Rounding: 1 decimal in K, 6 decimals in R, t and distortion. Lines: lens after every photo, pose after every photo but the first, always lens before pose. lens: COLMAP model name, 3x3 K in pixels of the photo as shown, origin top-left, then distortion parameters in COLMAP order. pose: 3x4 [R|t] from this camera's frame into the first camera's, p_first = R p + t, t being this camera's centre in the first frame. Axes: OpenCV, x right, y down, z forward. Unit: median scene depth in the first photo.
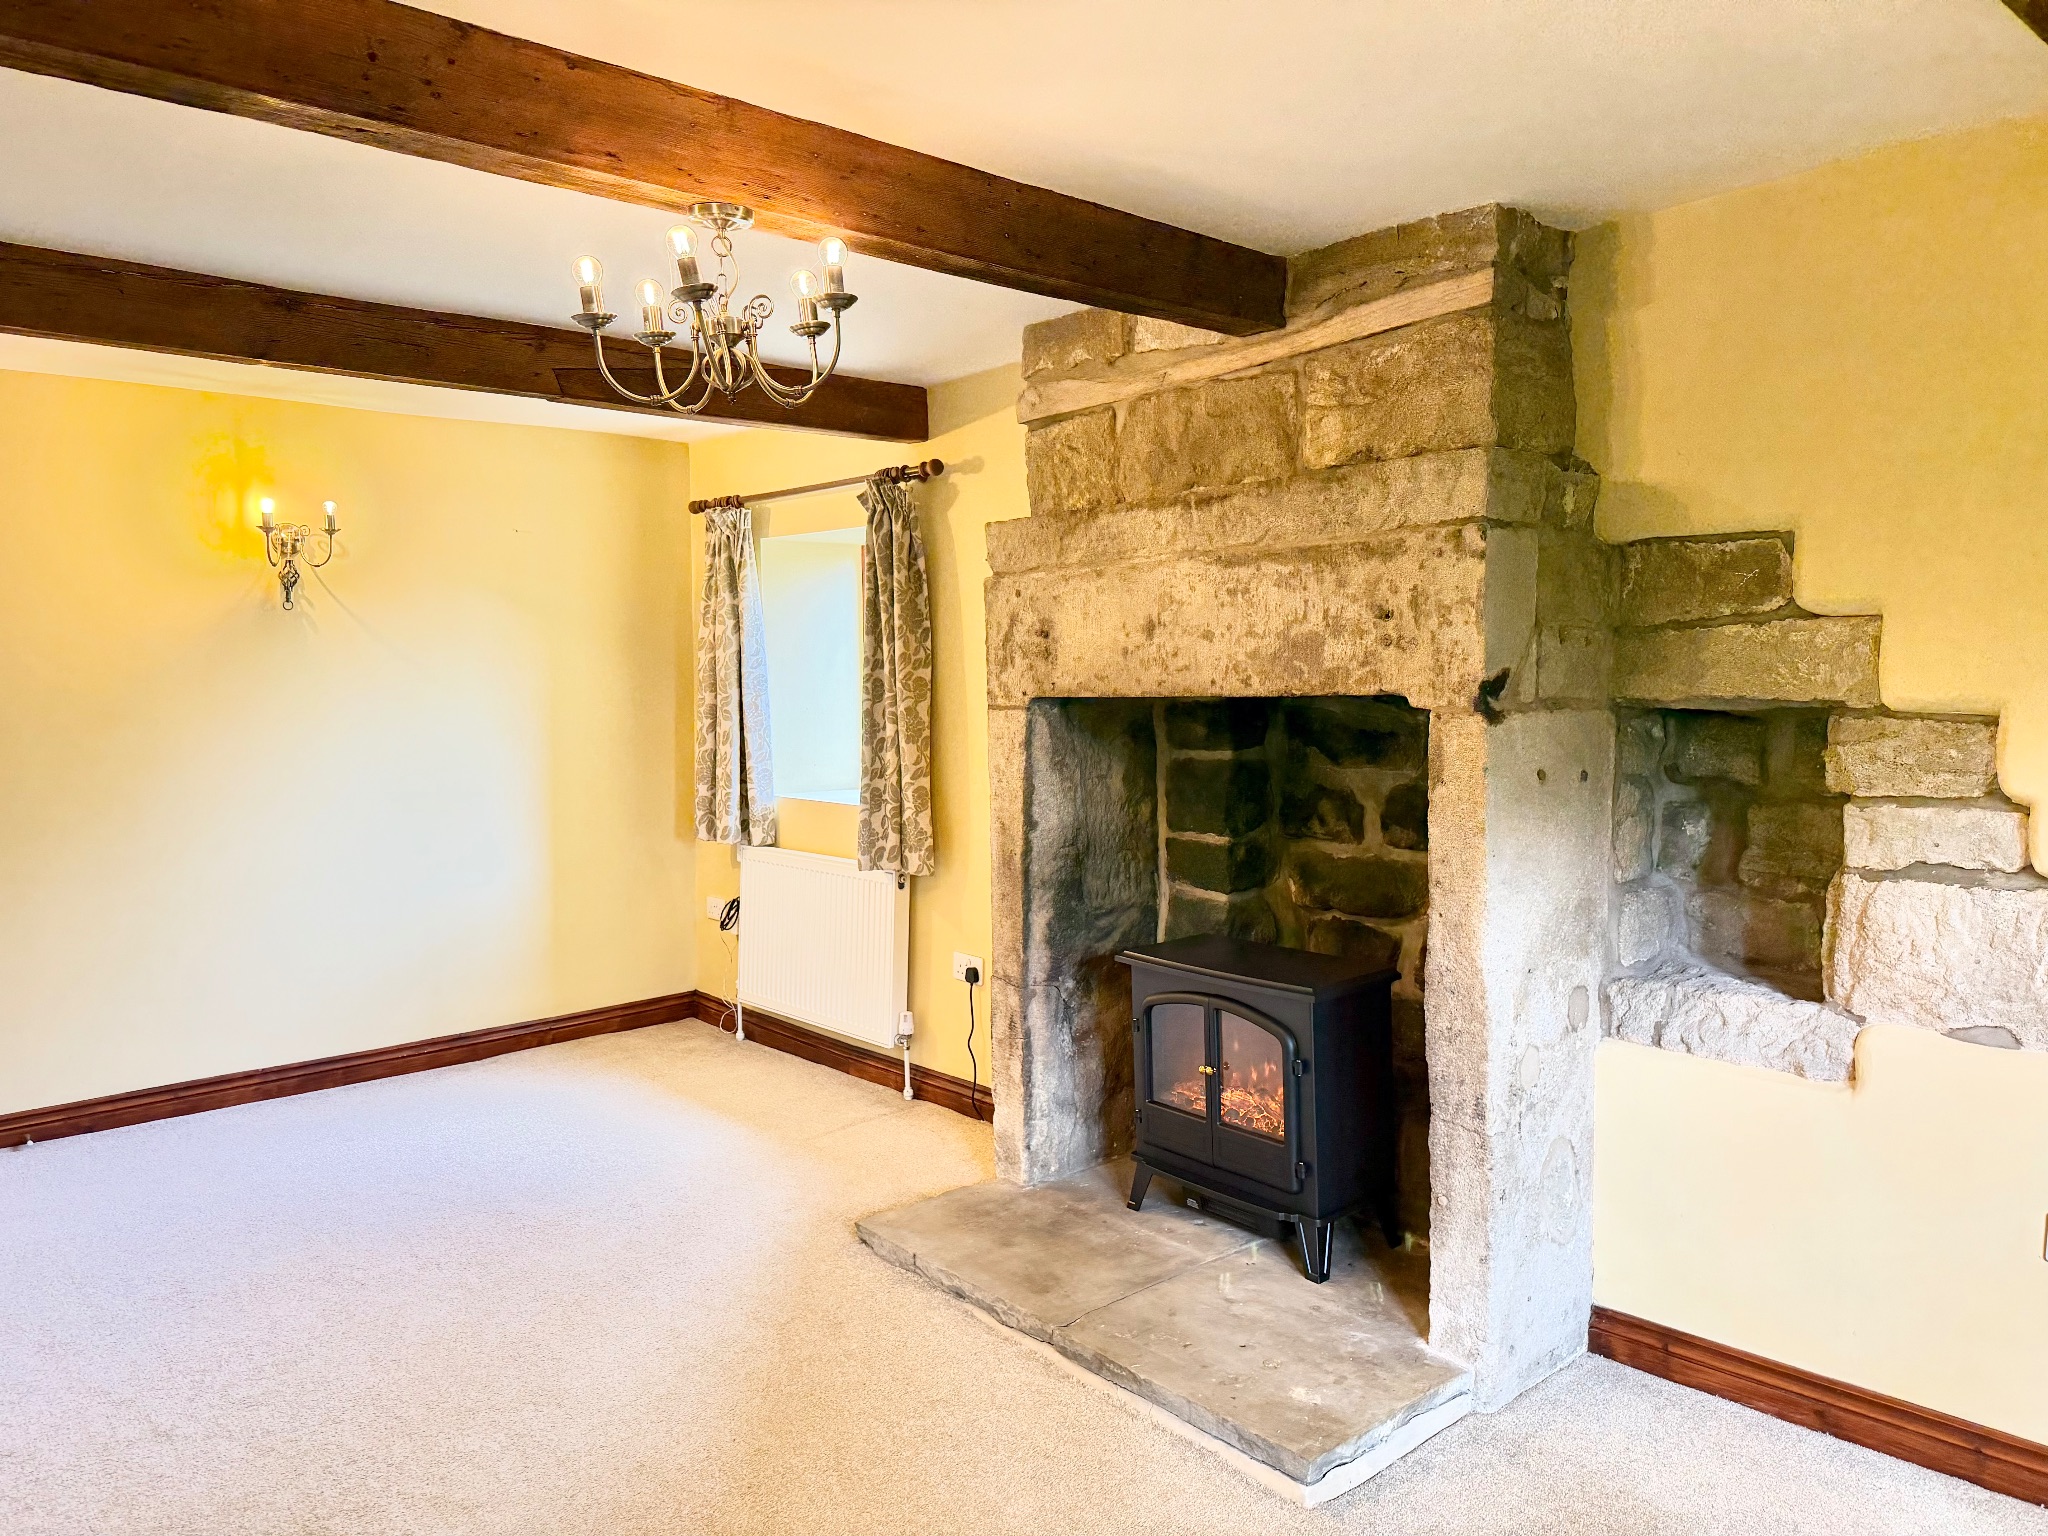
lens RADIAL K [[1423.1, 0, 1030.5], [0, 1423.1, 764.6], [0, 0, 1]] dist [0.135166, -0.231667]
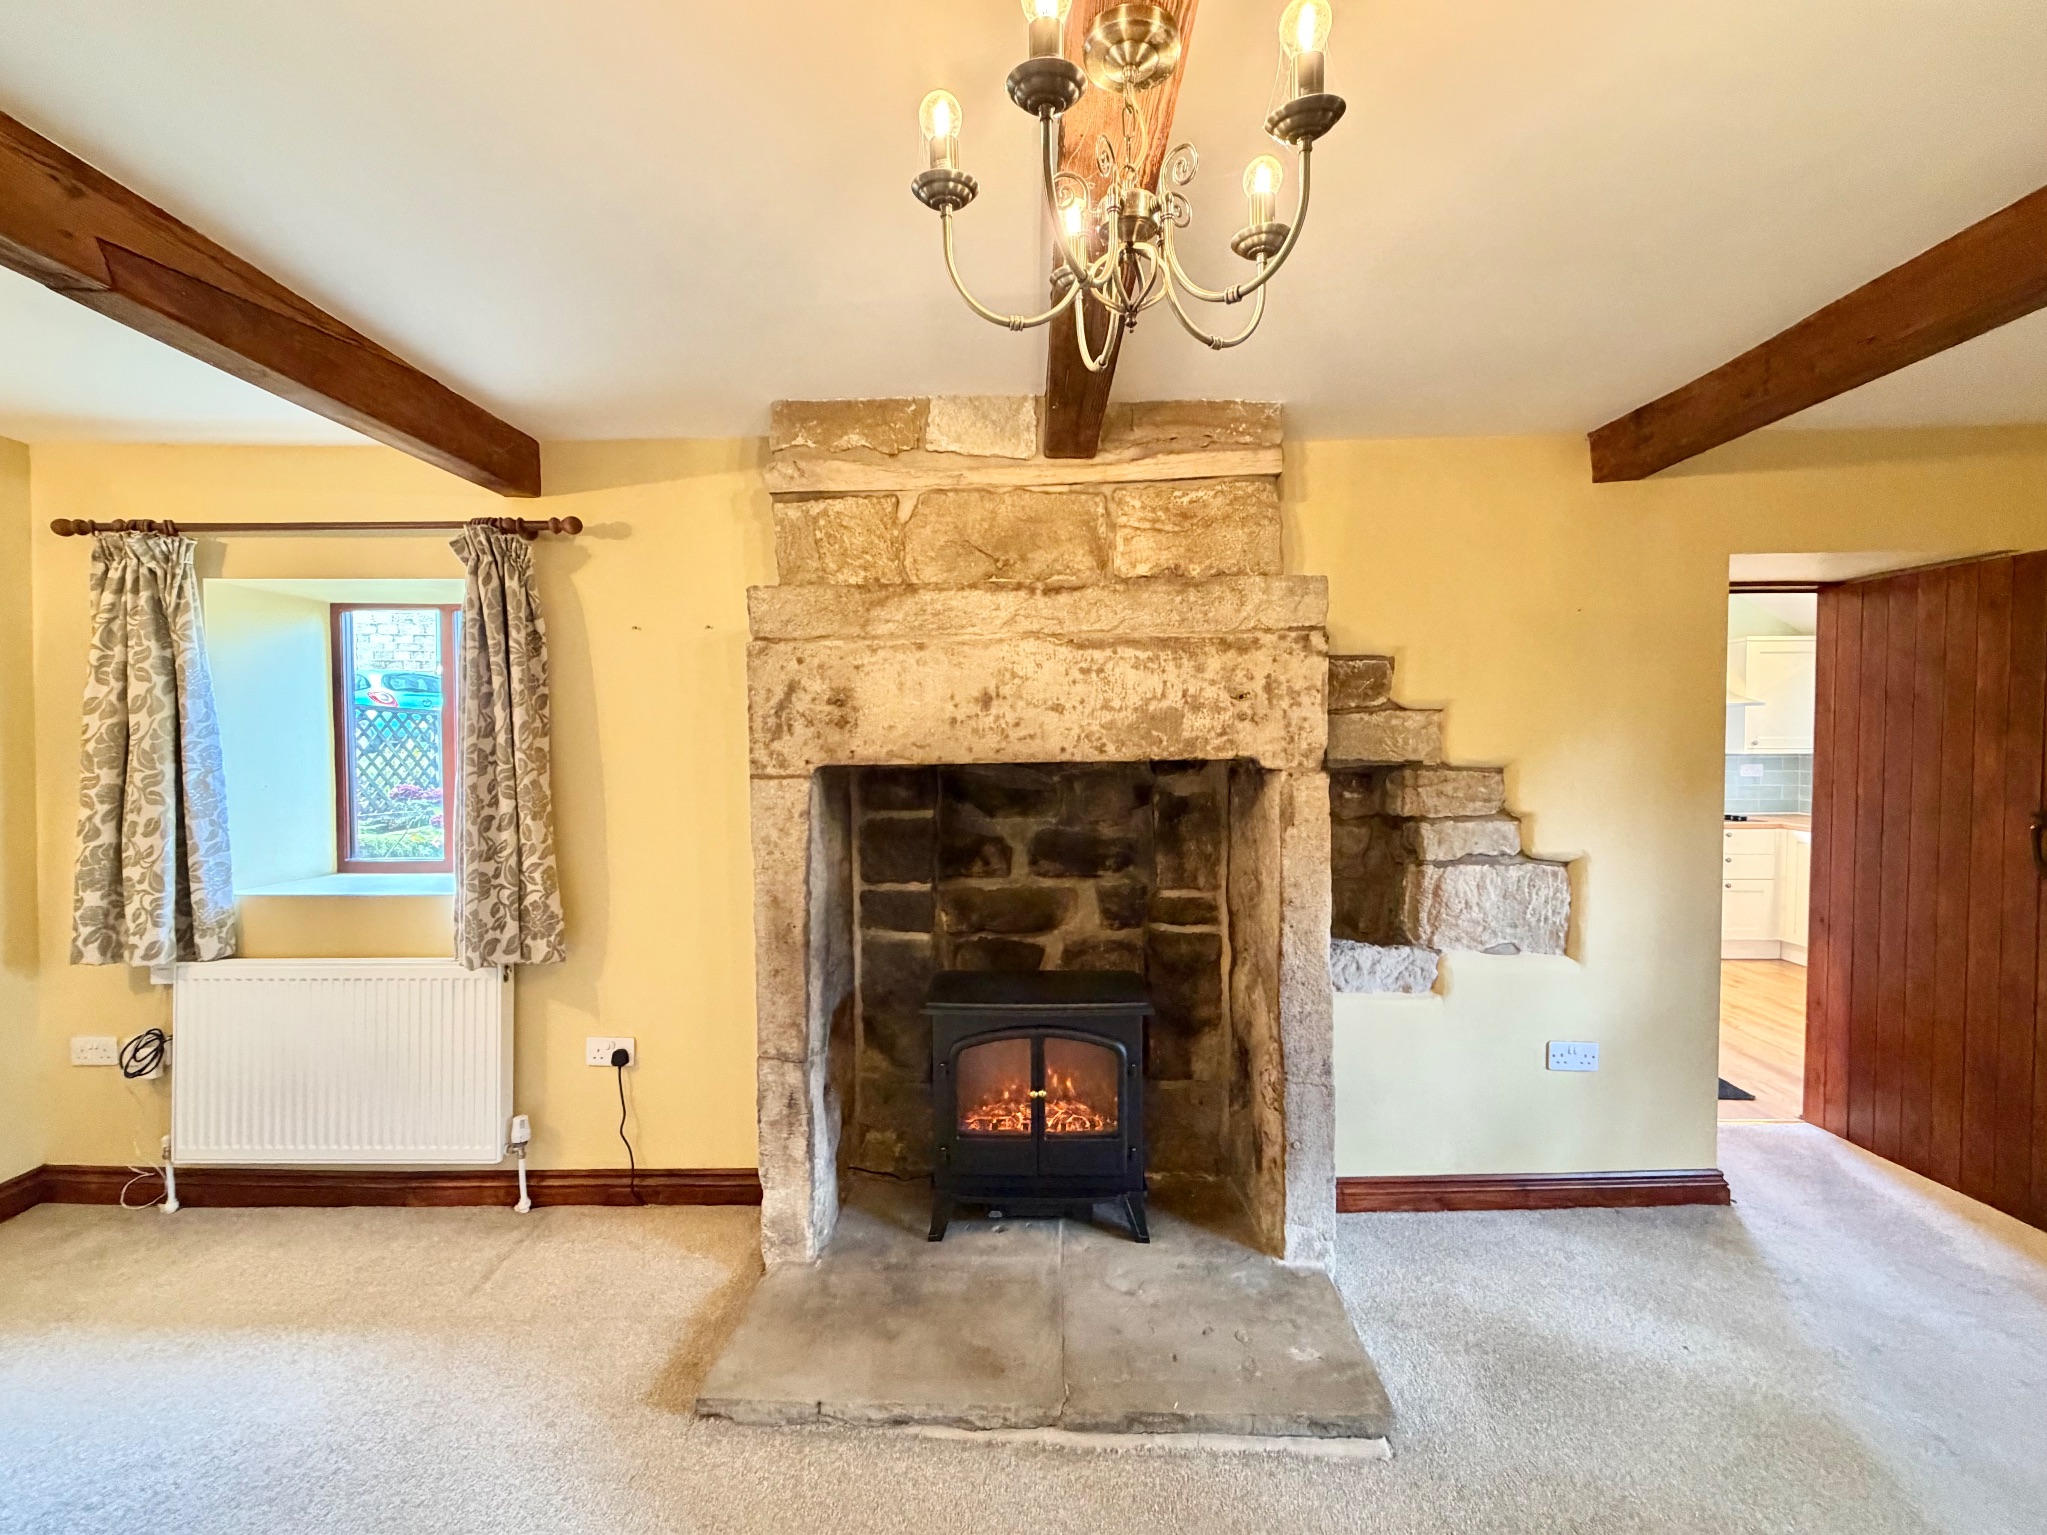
lens RADIAL K [[856.0, 0, 1018.3], [0, 856.0, 768.2], [0, 0, 1]] dist [0.000027, -0.000136]
pose [[0.673626, -0.014609, 0.738928, -0.405548], [0.048000, 0.998559, -0.024016, -0.028944], [-0.737512, 0.051647, 0.673356, 0.580997]]
